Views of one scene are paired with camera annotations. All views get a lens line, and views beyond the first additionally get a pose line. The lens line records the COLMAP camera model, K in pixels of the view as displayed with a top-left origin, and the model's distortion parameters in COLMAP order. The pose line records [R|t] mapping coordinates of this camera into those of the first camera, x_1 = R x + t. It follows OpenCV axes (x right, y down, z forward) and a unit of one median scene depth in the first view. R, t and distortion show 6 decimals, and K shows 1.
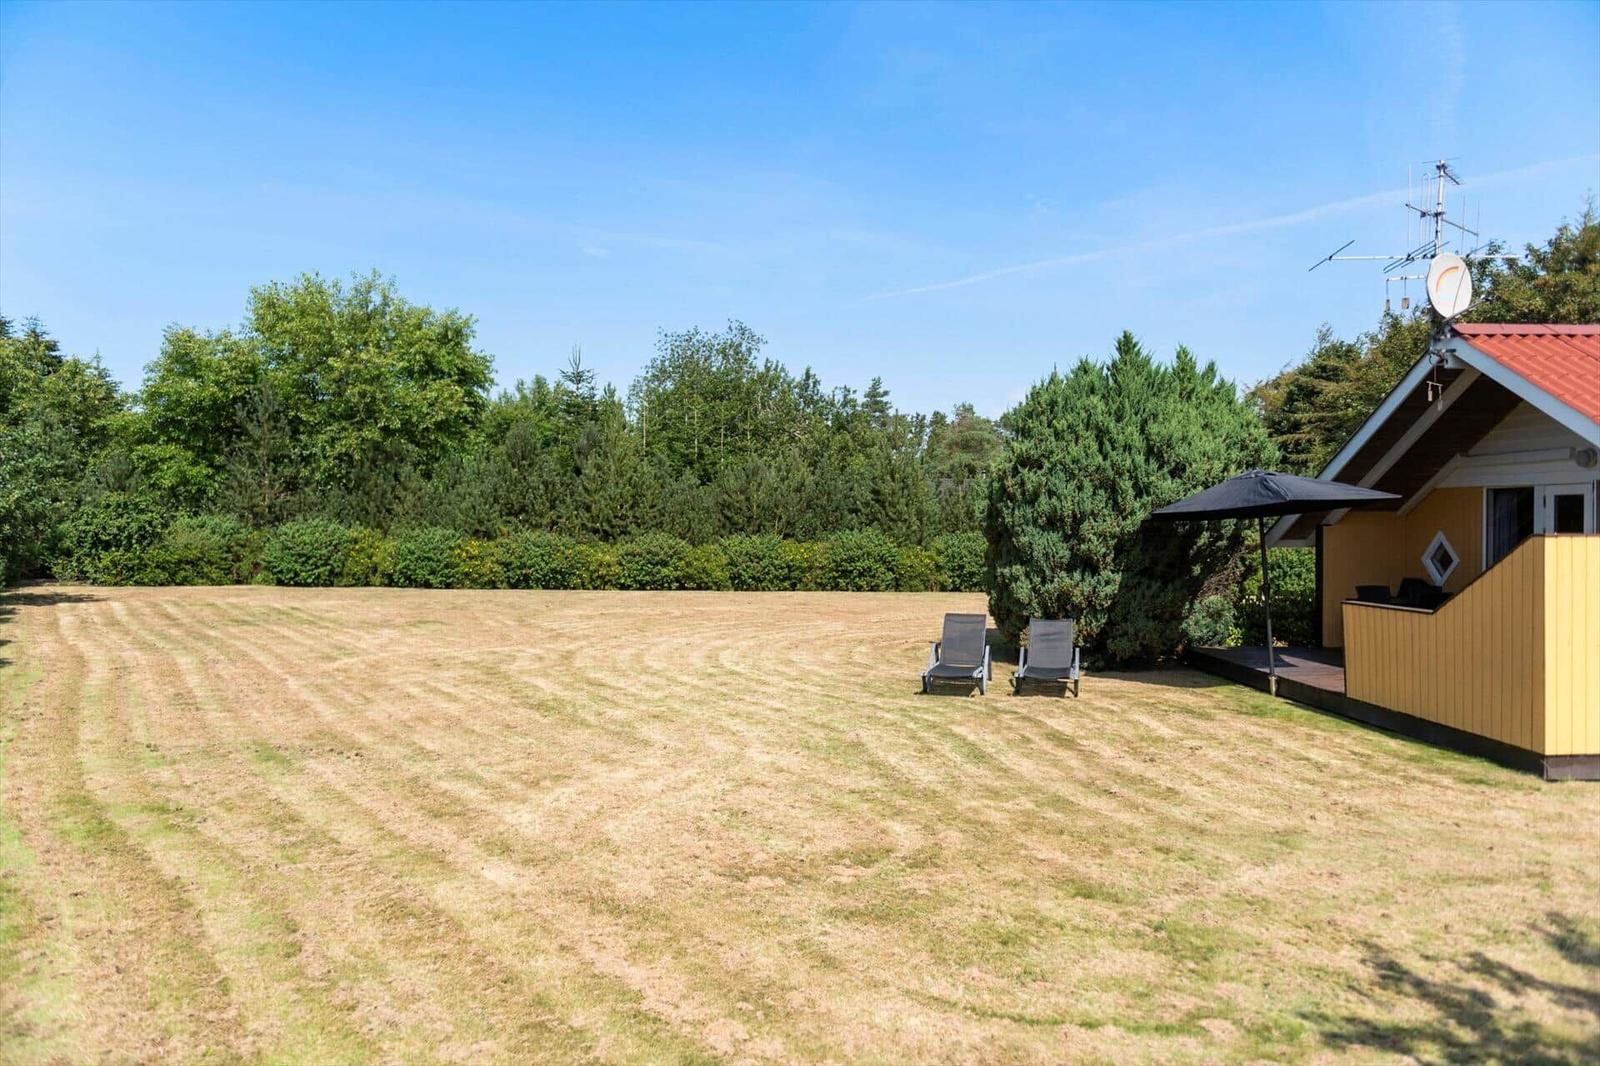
lens RADIAL K [[1101.3, 0, 823.9], [0, 1101.3, 536.2], [0, 0, 1]] dist [0.038431, -0.028517]
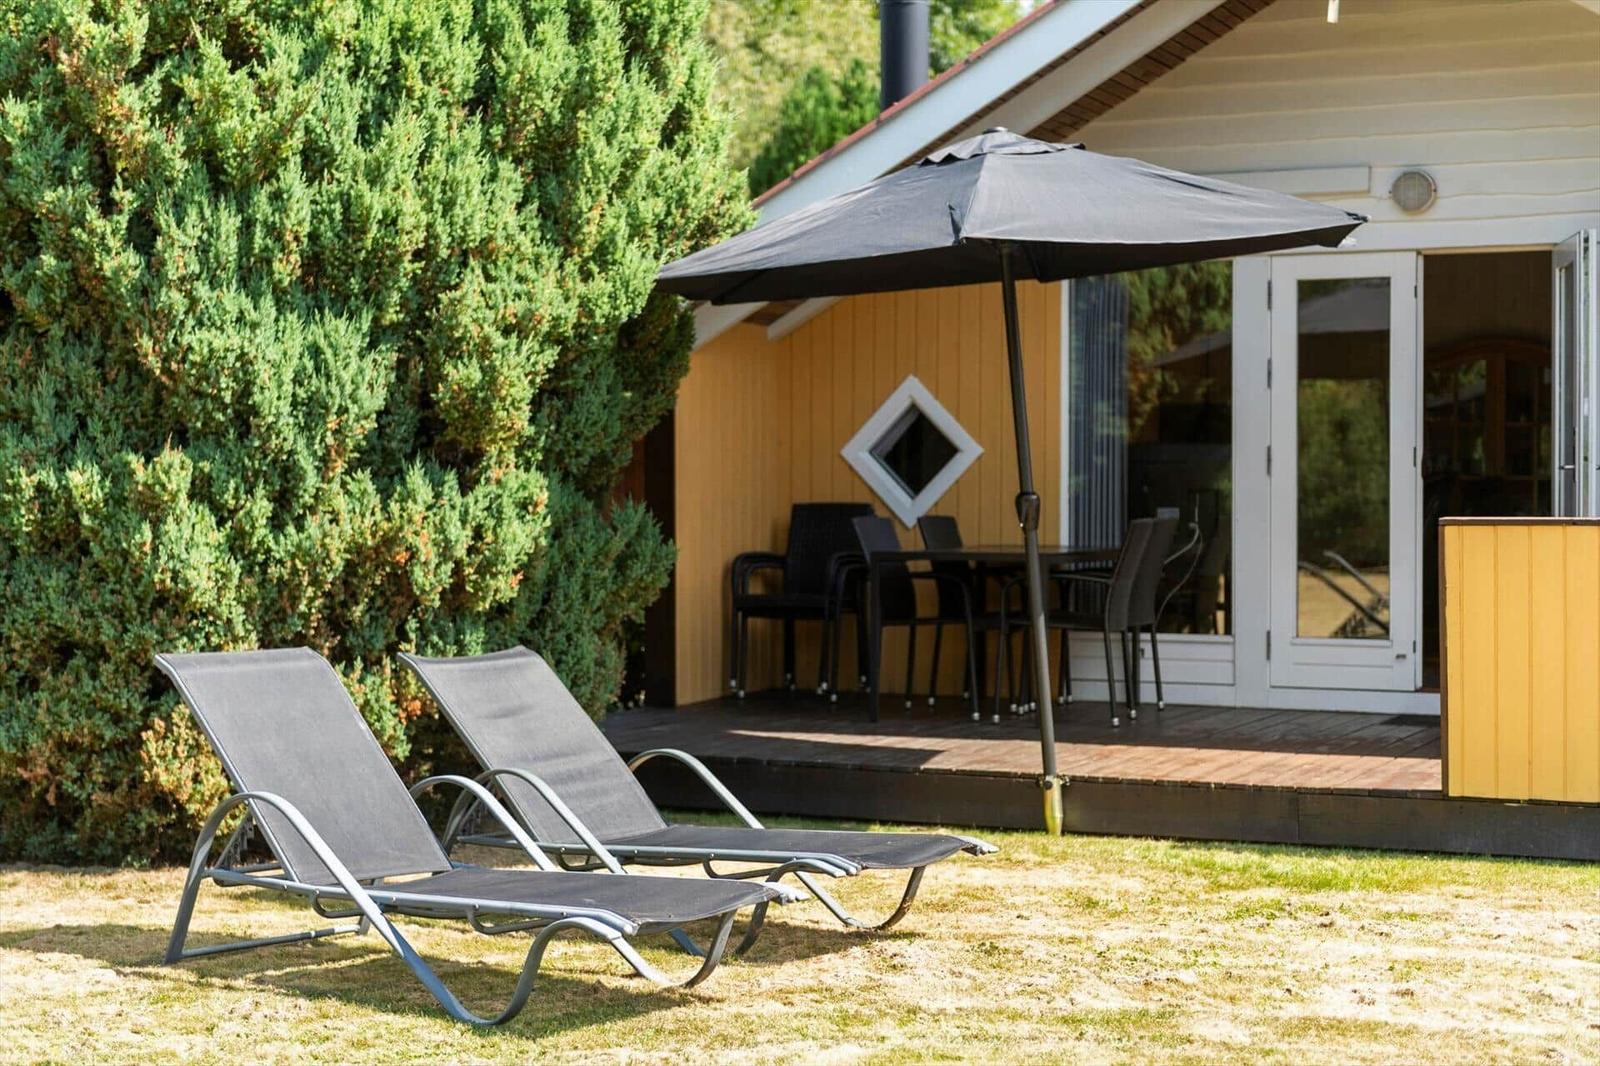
lens RADIAL K [[2580.3, 0, 859.9], [0, 2580.3, 529.2], [0, 0, 1]] dist [0.100874, 0.000000]
pose [[0.502892, -0.017596, 0.864170, -0.237437], [0.017086, 0.999800, 0.010414, 0.040183], [-0.864180, 0.009528, 0.503092, 0.587889]]
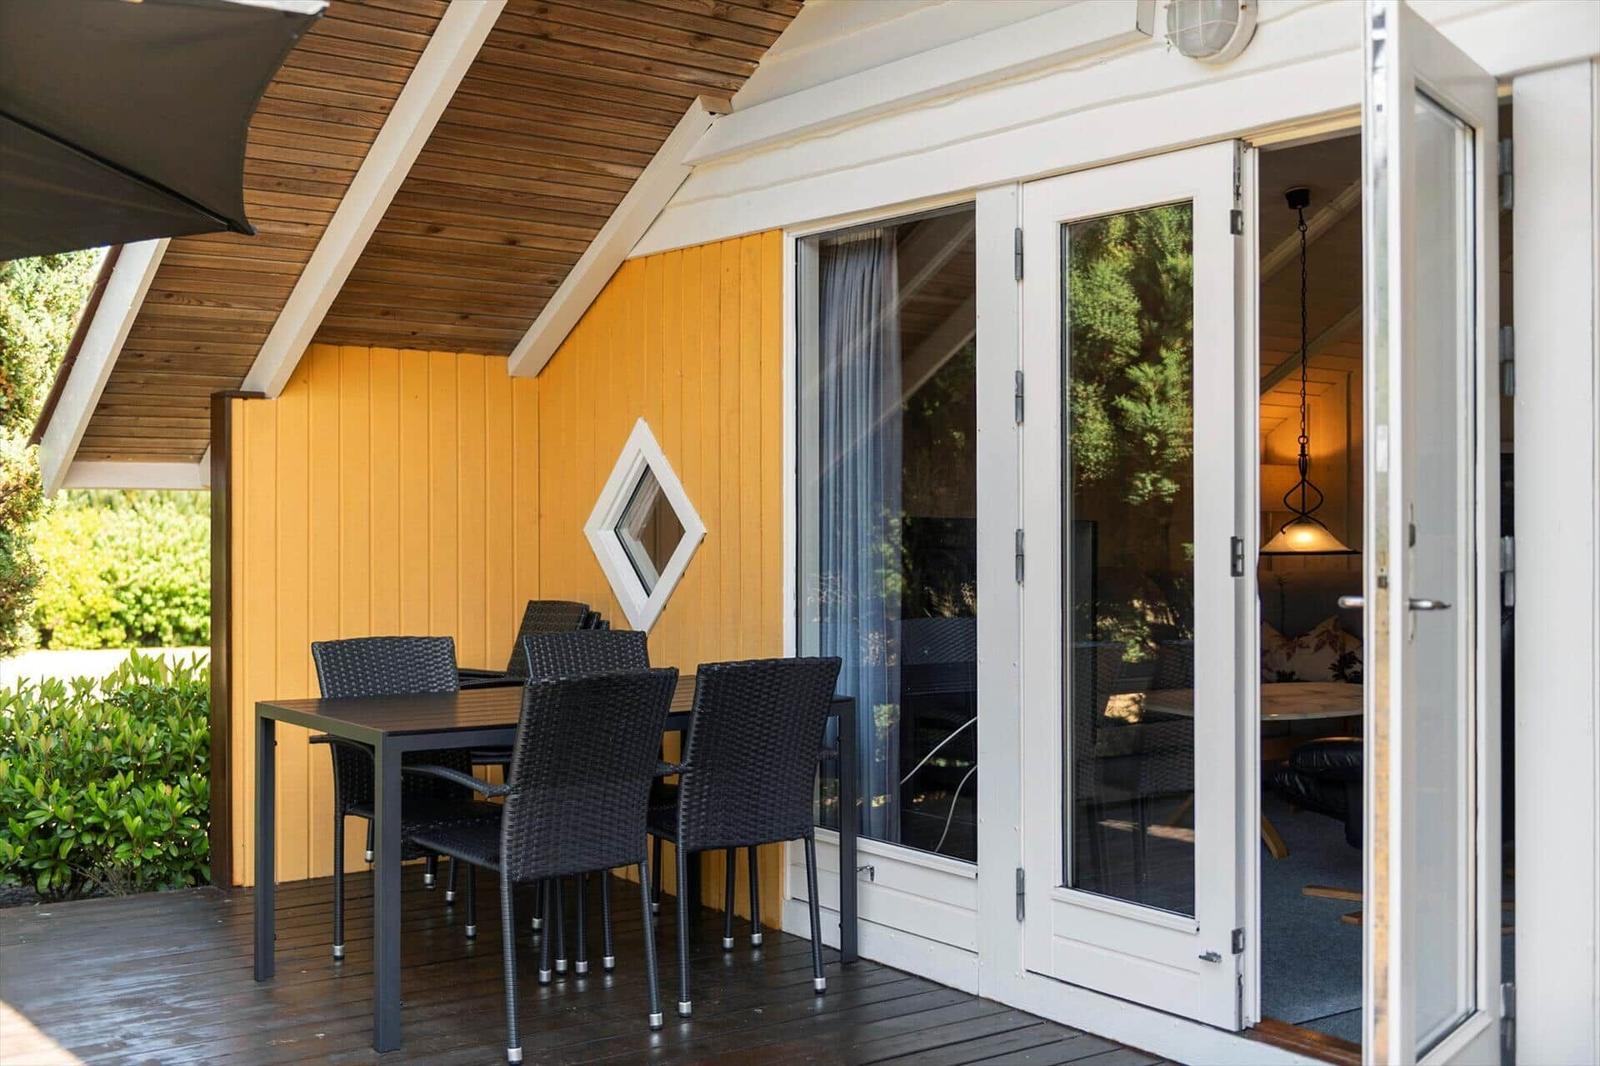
lens RADIAL K [[1726.2, 0, 807.6], [0, 1726.2, 521.4], [0, 0, 1]] dist [0.027349, 0.000000]
pose [[0.843177, -0.003287, 0.537626, 0.381366], [0.011346, 0.999867, -0.011682, 0.025349], [-0.537516, 0.015950, 0.843103, 0.658602]]
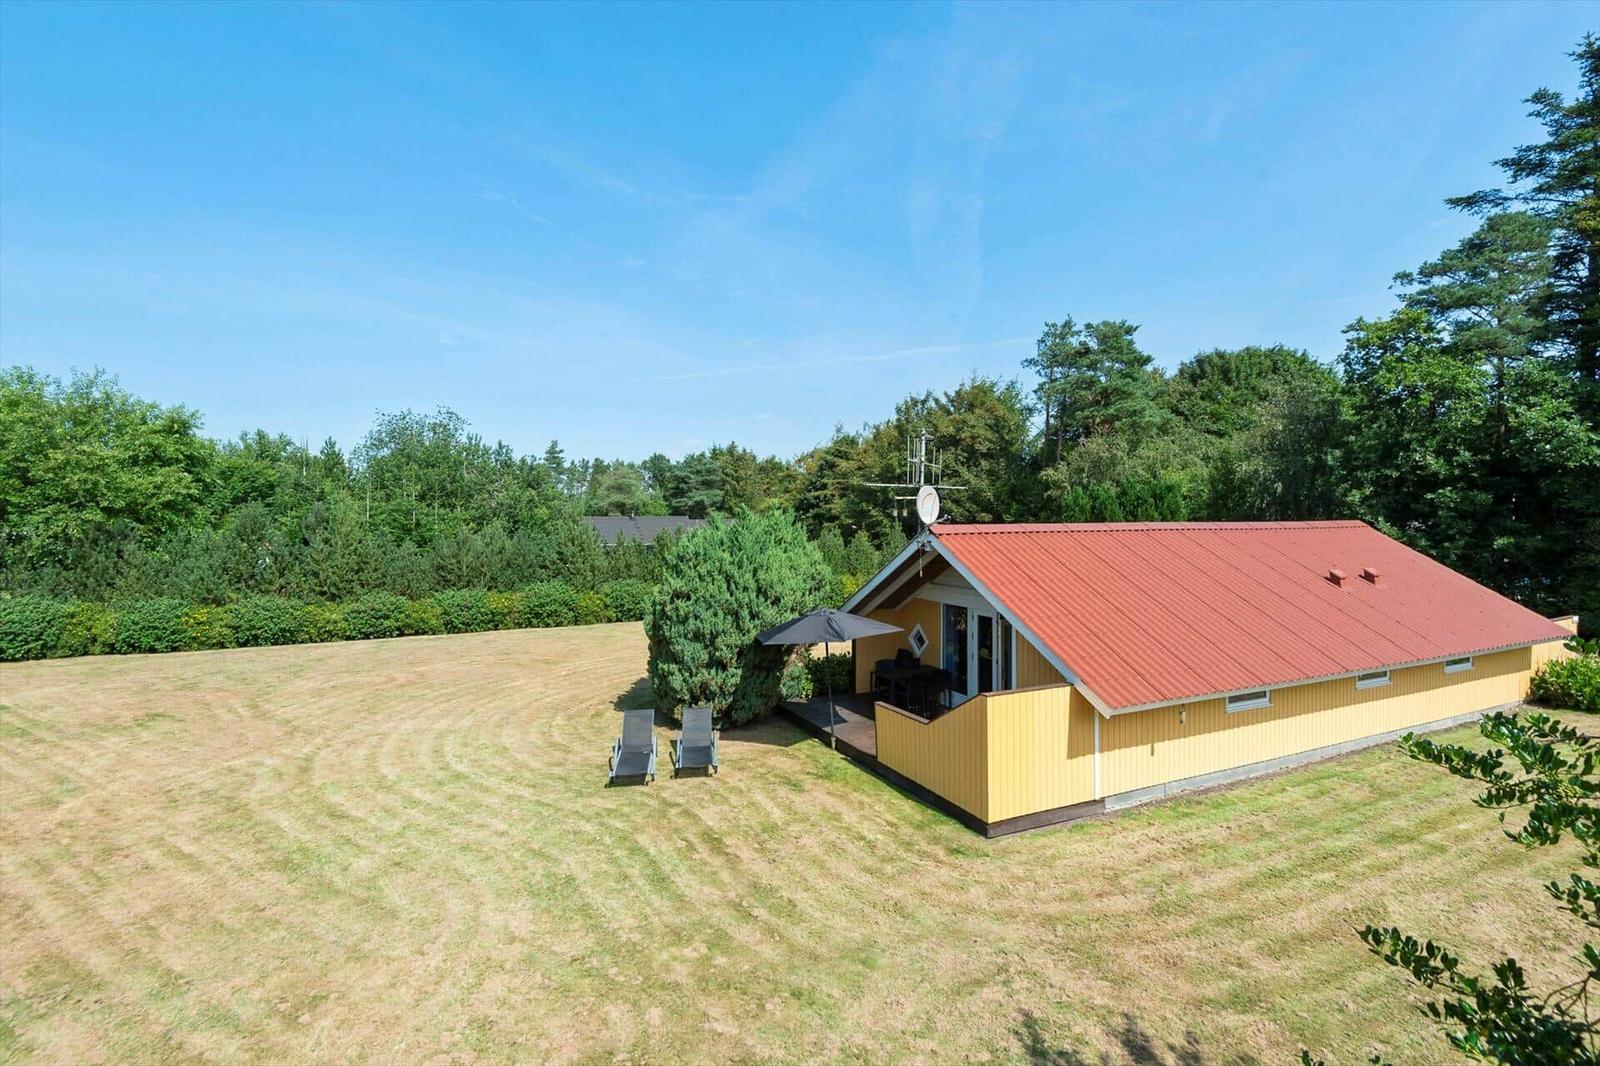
lens RADIAL K [[730.3, 0, 812.1], [0, 730.3, 524.8], [0, 0, 1]] dist [0.029948, -0.012988]
pose [[0.924983, 0.002397, 0.380000, -0.024789], [0.002752, 0.999912, -0.013006, -0.147683], [-0.379998, 0.013076, 0.924895, 0.022136]]
